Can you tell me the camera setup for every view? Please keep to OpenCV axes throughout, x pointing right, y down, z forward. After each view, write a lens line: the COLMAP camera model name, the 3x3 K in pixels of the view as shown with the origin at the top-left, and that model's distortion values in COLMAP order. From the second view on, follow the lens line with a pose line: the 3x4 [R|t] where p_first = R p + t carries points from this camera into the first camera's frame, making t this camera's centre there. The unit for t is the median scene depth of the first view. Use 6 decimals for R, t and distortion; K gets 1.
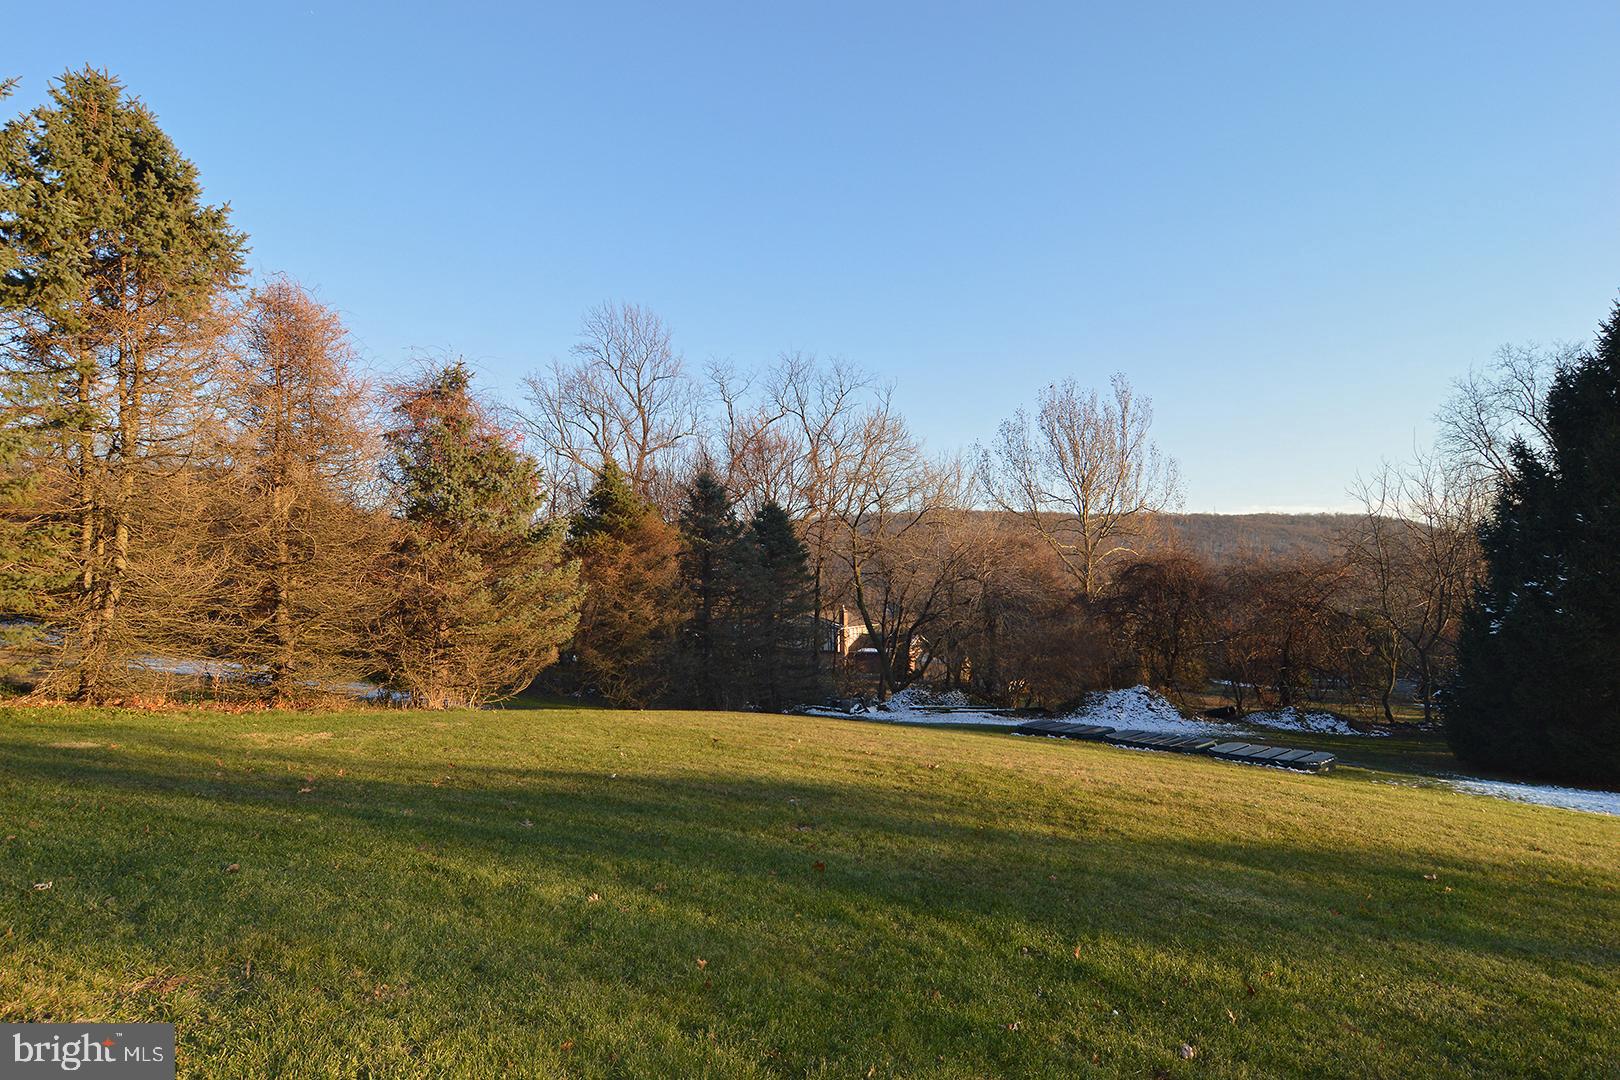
lens RADIAL K [[878.3, 0, 801.5], [0, 878.3, 542.9], [0, 0, 1]] dist [-0.020630, 0.000177]
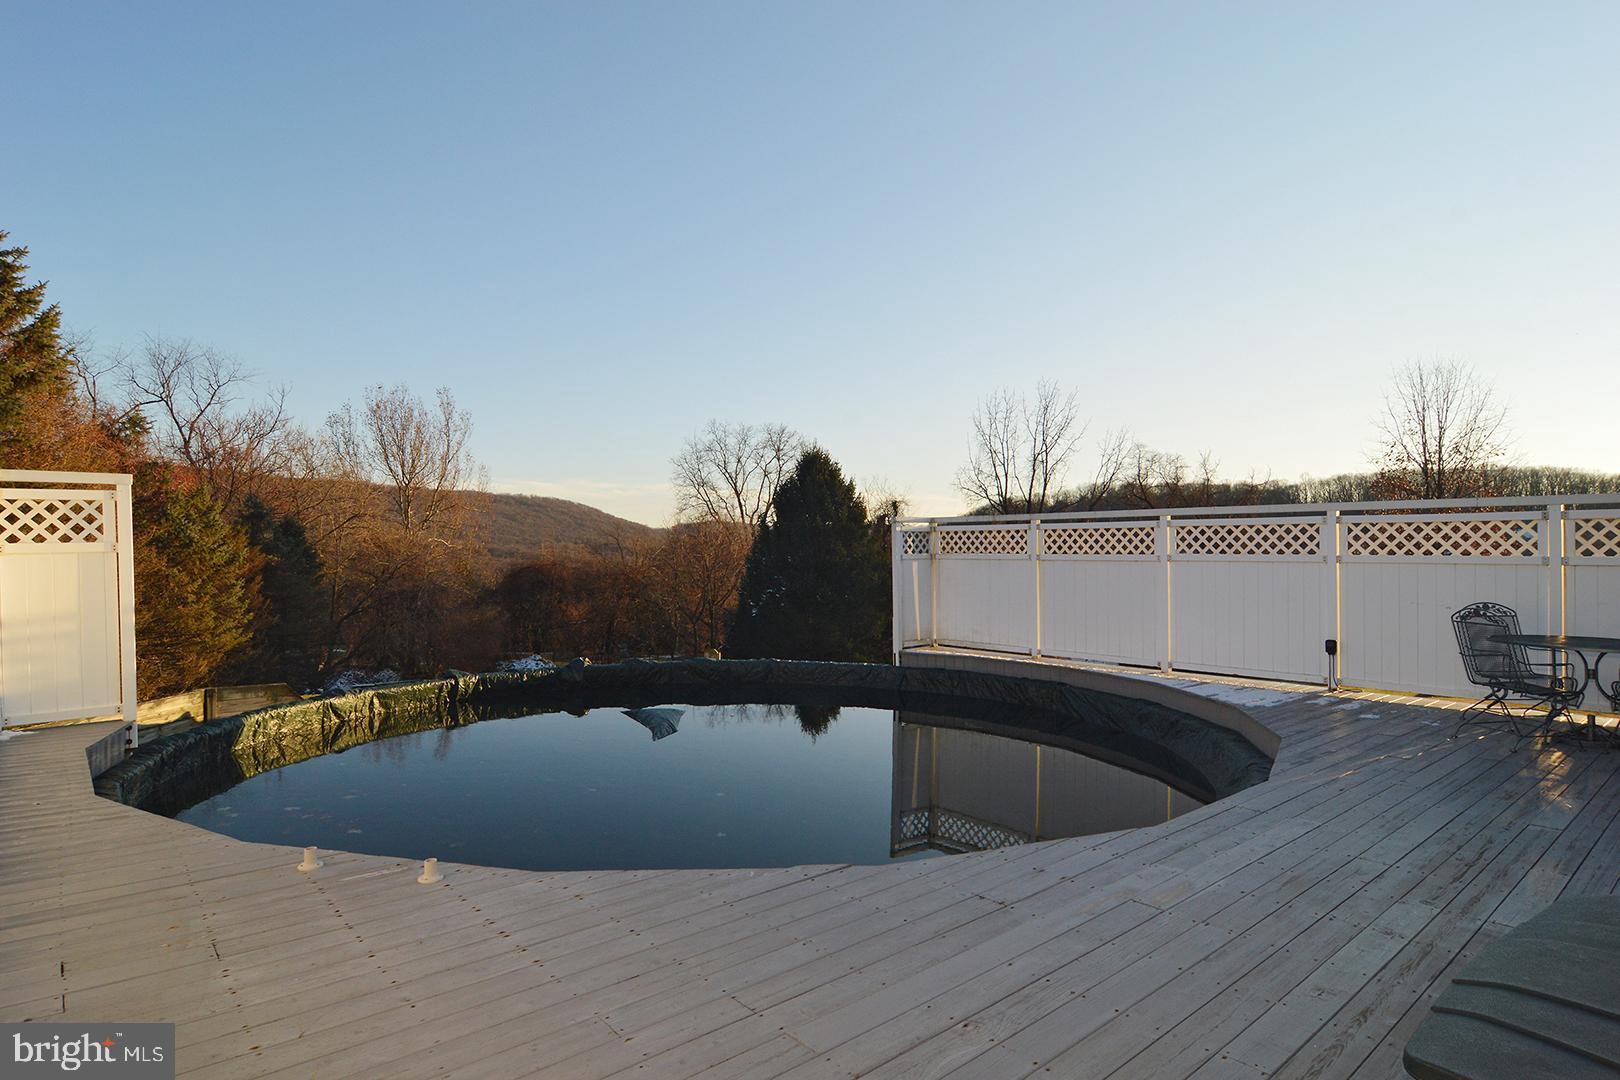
lens RADIAL K [[878.3, 0, 801.5], [0, 878.3, 542.9], [0, 0, 1]] dist [-0.020630, 0.000177]
pose [[0.657325, 0.027686, 0.753098, -0.213839], [-0.051918, 0.998614, 0.008604, -0.027626], [-0.751817, -0.044755, 0.657852, -0.129720]]
